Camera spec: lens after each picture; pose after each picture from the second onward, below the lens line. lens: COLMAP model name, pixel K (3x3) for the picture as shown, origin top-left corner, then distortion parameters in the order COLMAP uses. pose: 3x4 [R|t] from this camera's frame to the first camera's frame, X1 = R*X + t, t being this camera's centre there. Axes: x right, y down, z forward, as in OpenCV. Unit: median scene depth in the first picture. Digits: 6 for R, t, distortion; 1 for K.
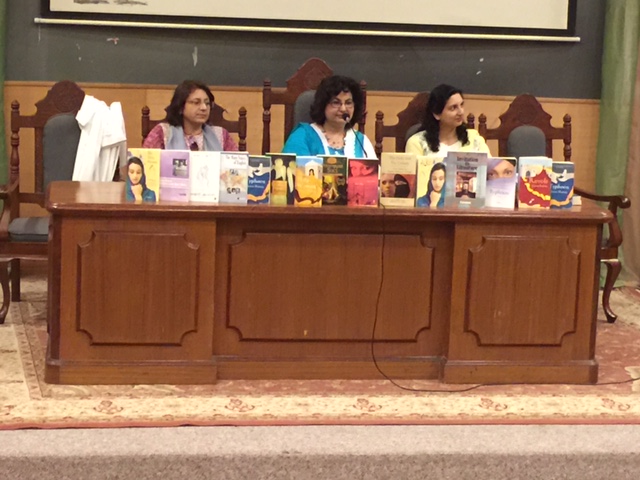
lens RADIAL K [[1523.7, 0, 320.1], [0, 1523.7, 240.1], [0, 0, 1]] dist [-0.011123, 0.000000]
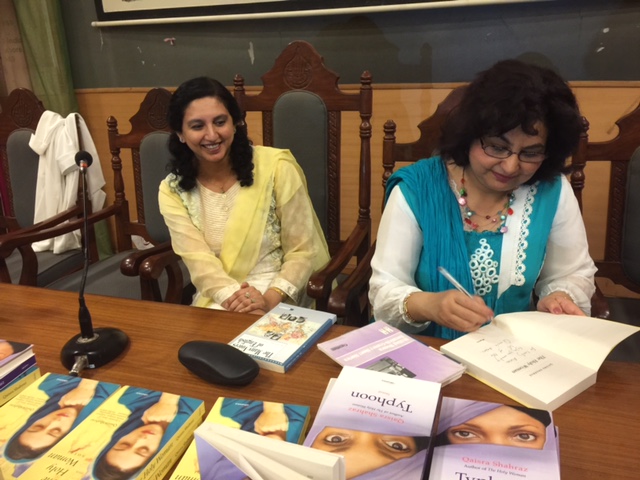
lens RADIAL K [[537.5, 0, 319.6], [0, 537.5, 237.6], [0, 0, 1]] dist [0.011262, -0.008520]
pose [[0.905239, 0.076155, -0.418023, 0.100977], [0.001008, 0.983420, 0.181342, -0.071883], [0.424903, -0.164579, 0.890153, 0.729187]]
